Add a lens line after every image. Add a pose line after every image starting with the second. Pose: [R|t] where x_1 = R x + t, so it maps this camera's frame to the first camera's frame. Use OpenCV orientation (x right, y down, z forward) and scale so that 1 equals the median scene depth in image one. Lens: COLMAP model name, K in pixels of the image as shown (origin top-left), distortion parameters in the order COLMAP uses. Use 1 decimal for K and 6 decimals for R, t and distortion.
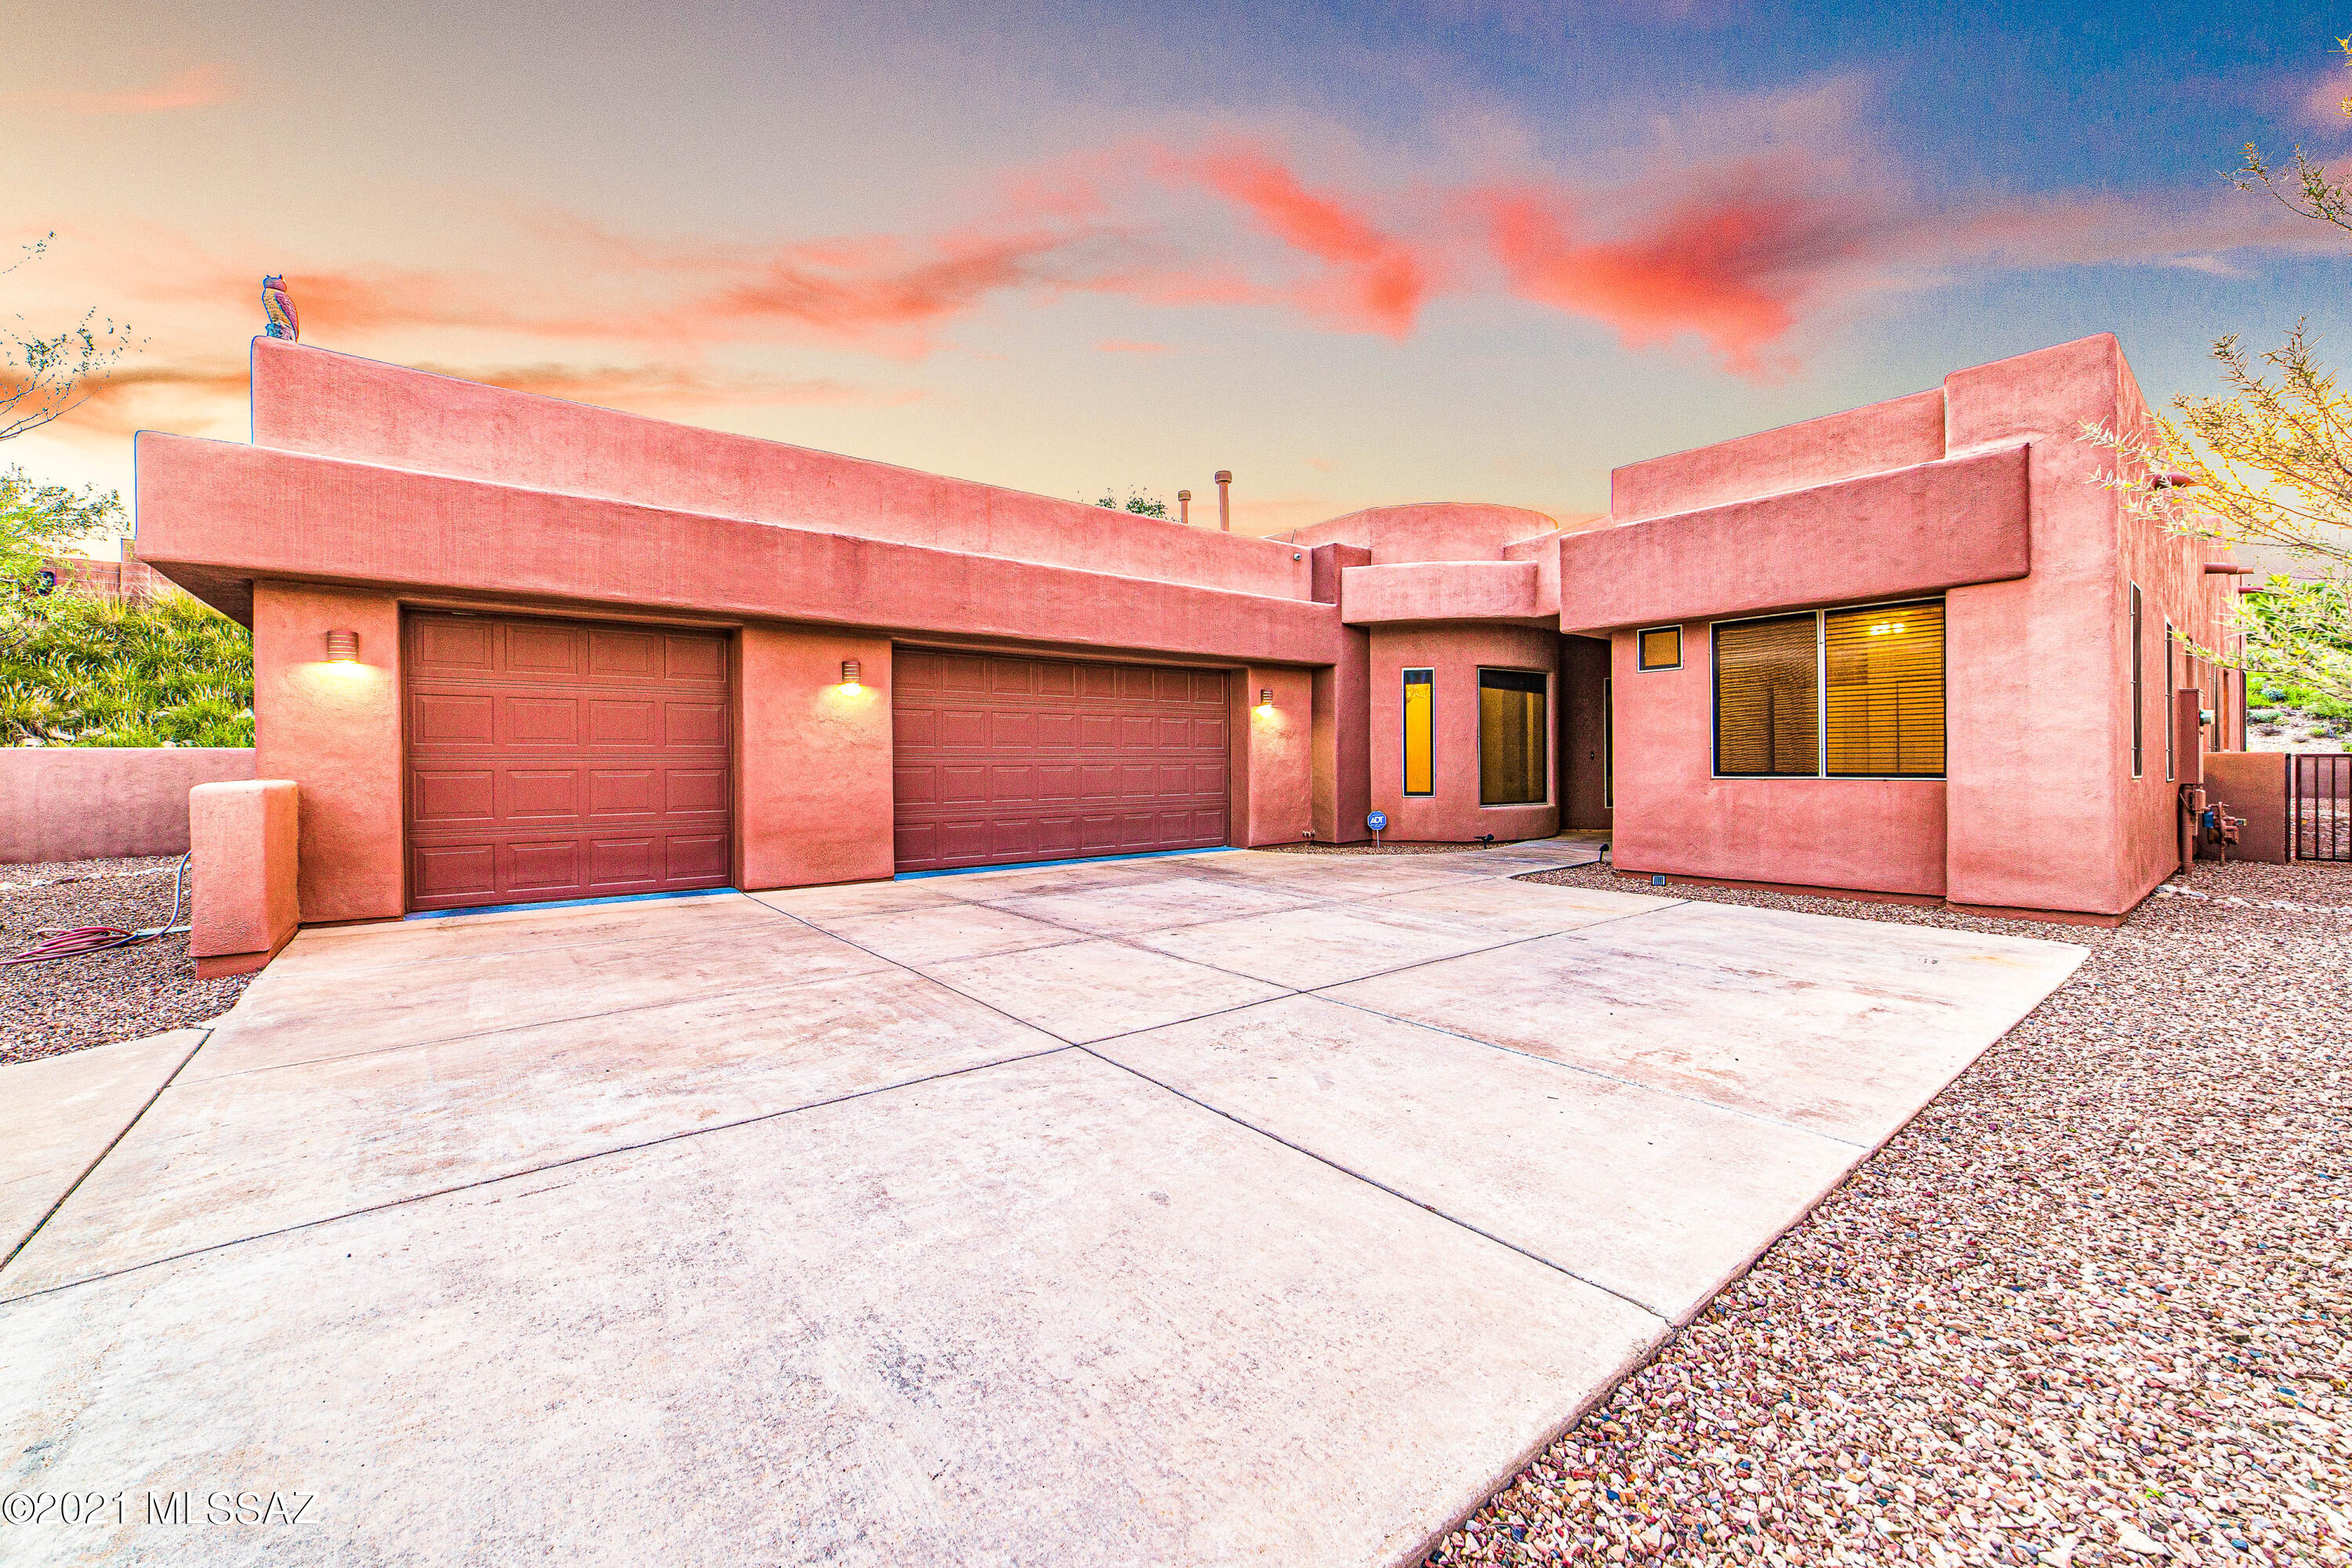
lens RADIAL K [[904.5, 0, 1171.9], [0, 904.5, 763.7], [0, 0, 1]] dist [-0.025640, 0.010588]
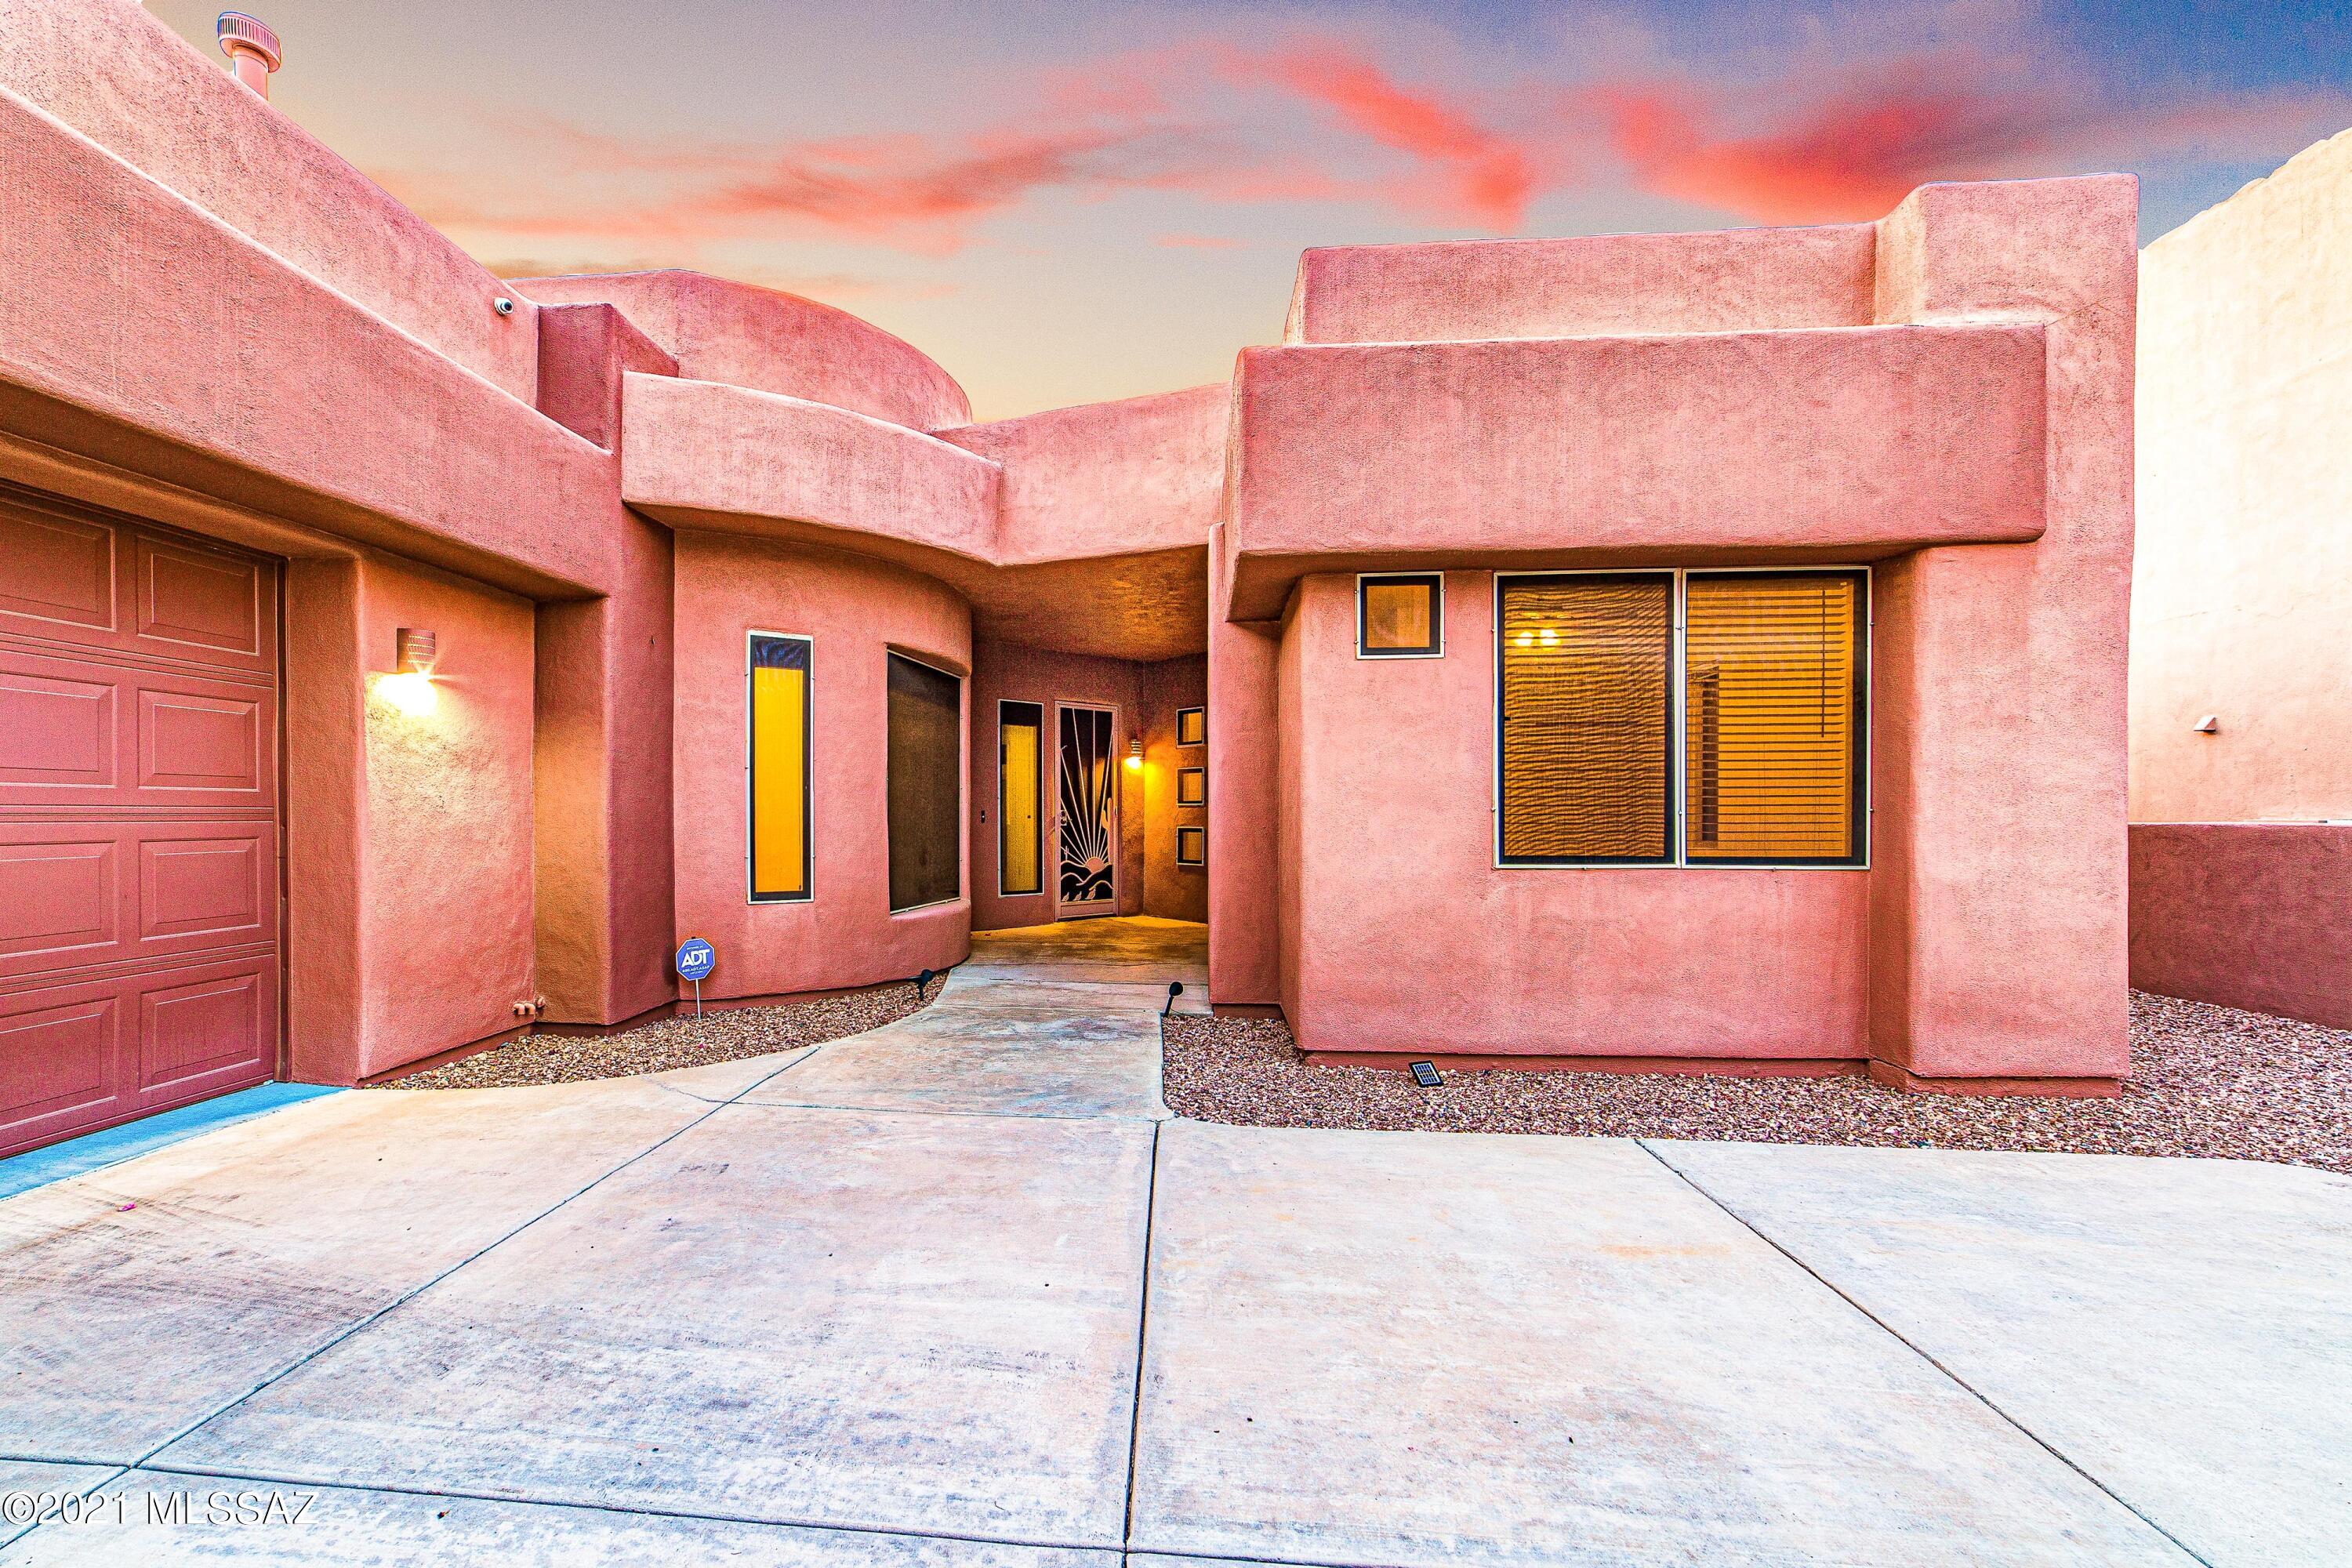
lens RADIAL K [[999.4, 0, 1106.0], [0, 999.4, 828.1], [0, 0, 1]] dist [-0.010262, 0.000214]
pose [[0.695329, -0.001606, 0.718690, 0.020585], [-0.004021, 0.999973, 0.006125, -0.011739], [-0.718681, -0.007148, 0.695304, 0.899484]]
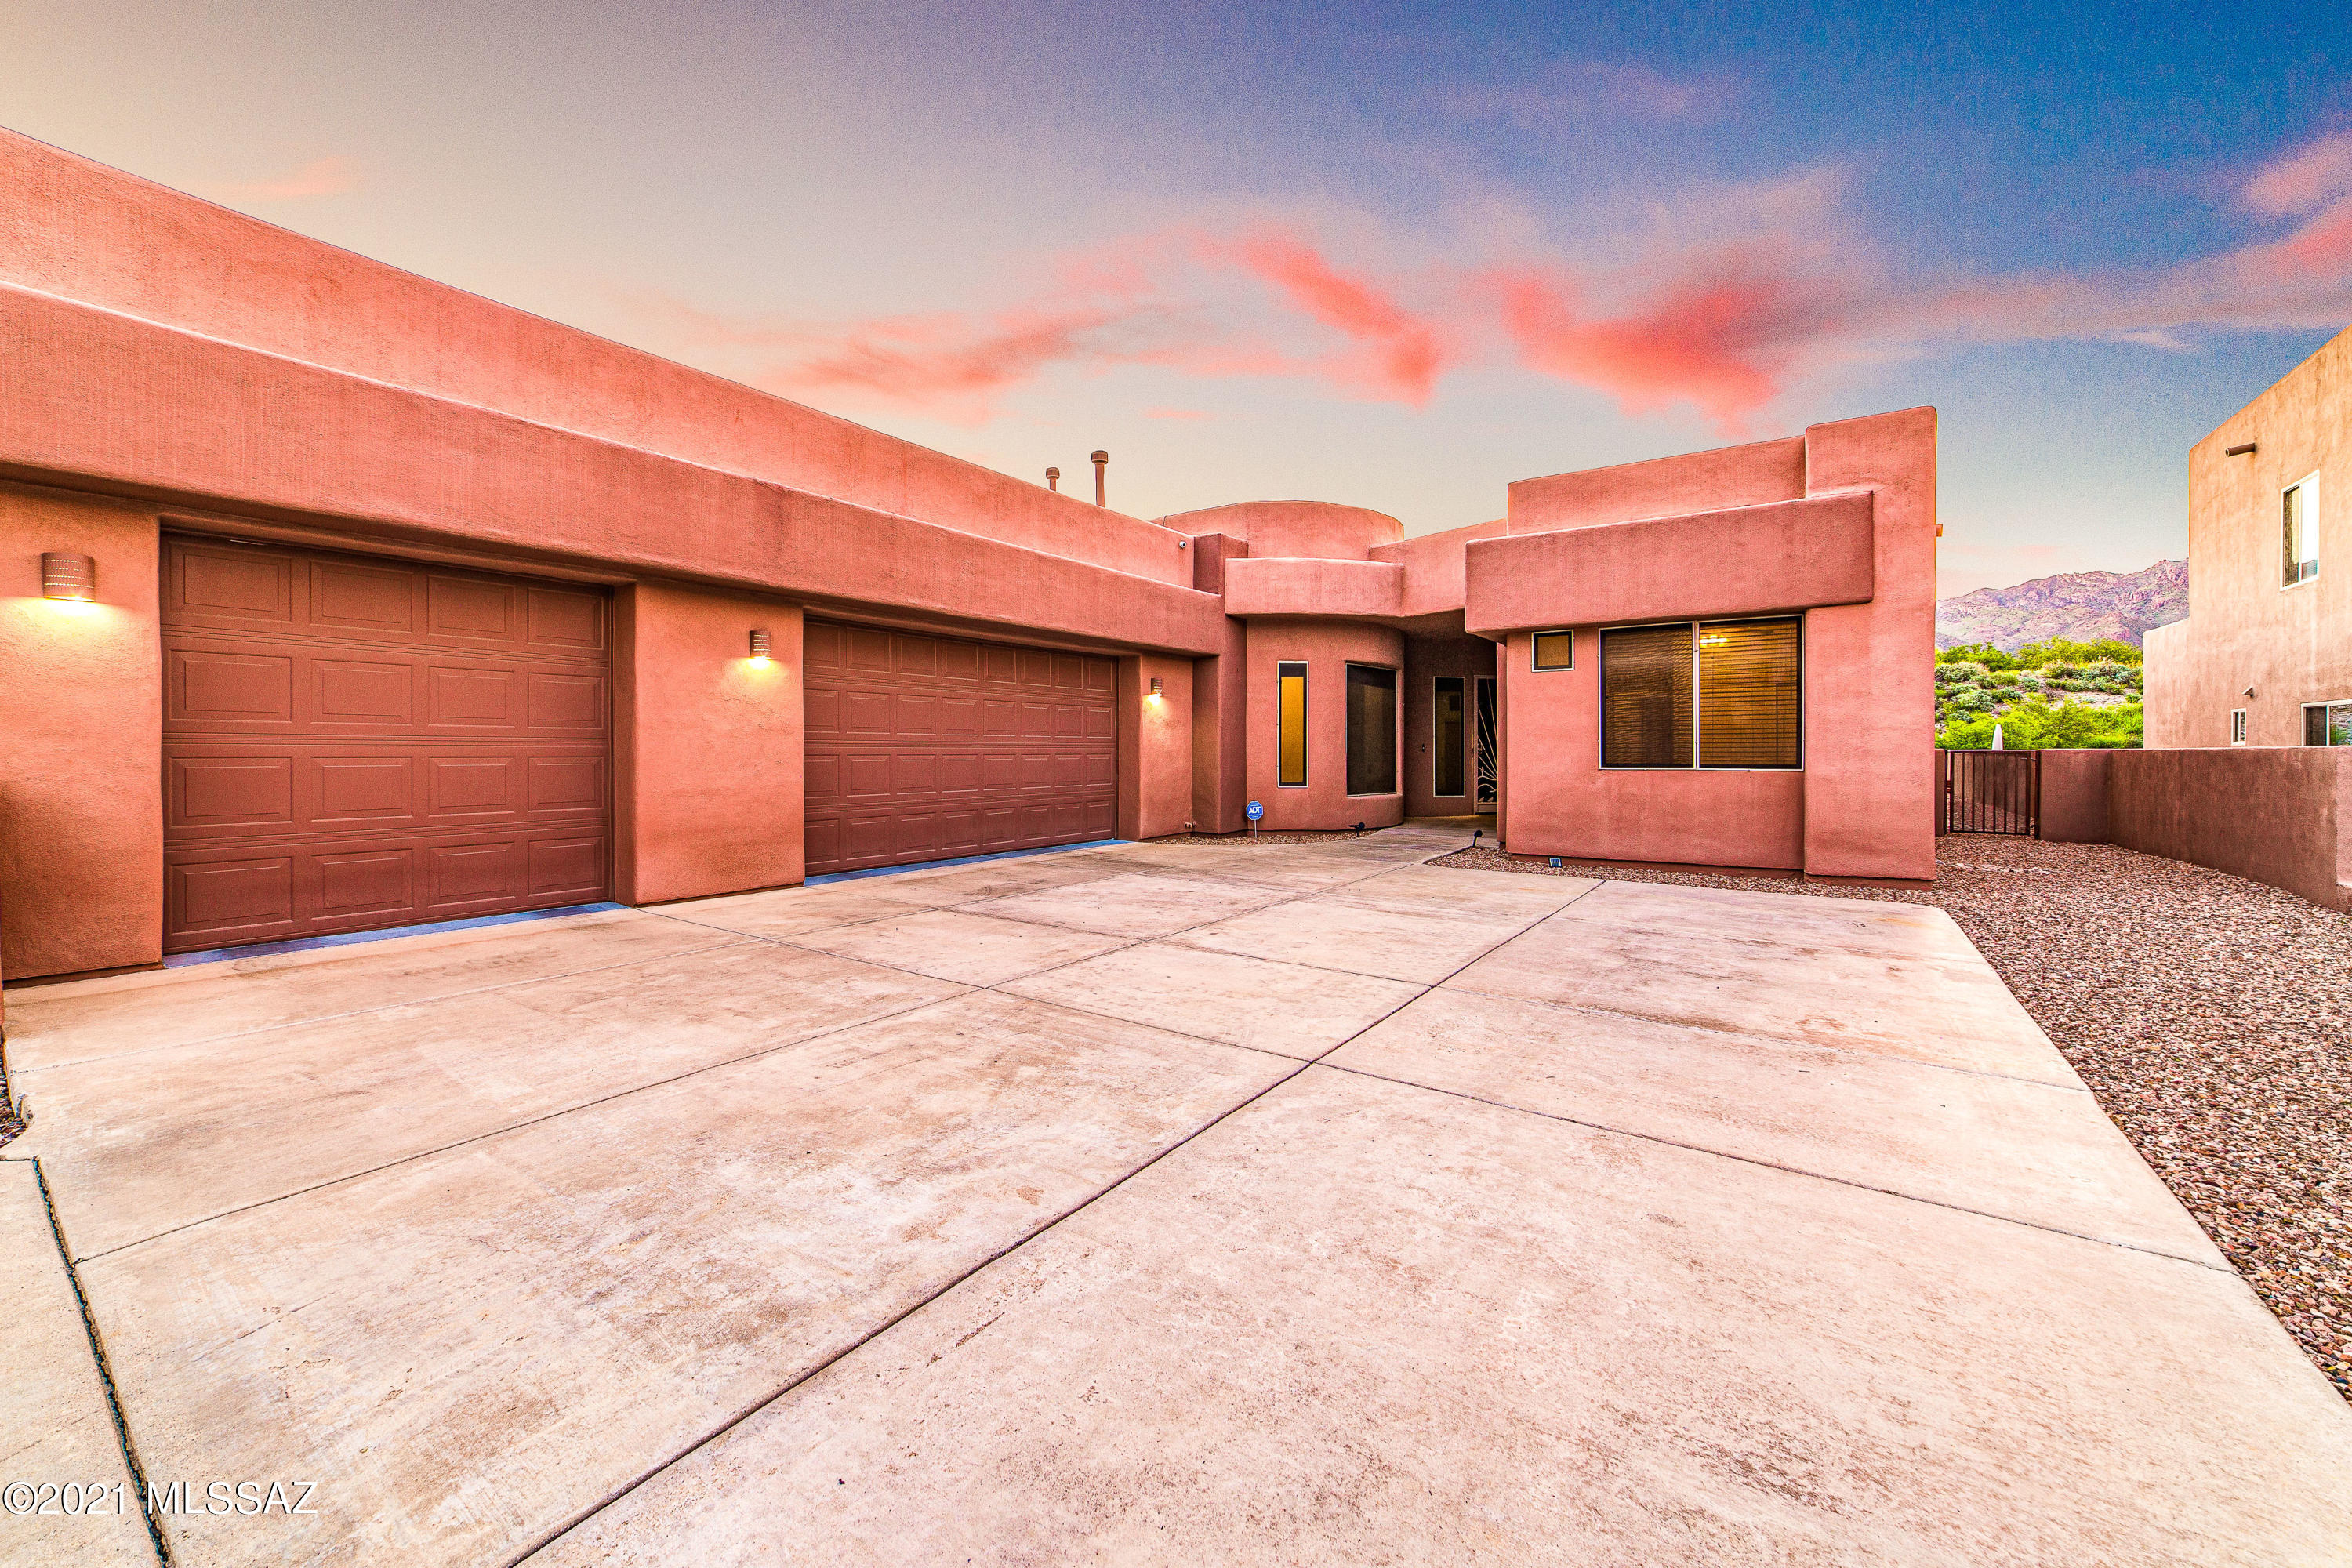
lens RADIAL K [[907.6, 0, 1166.7], [0, 907.6, 757.6], [0, 0, 1]] dist [-0.023911, 0.008748]
pose [[0.961341, 0.004160, 0.275330, -0.262965], [-0.005135, 0.999983, 0.002820, 0.002065], [-0.275314, -0.004125, 0.961346, 0.087303]]
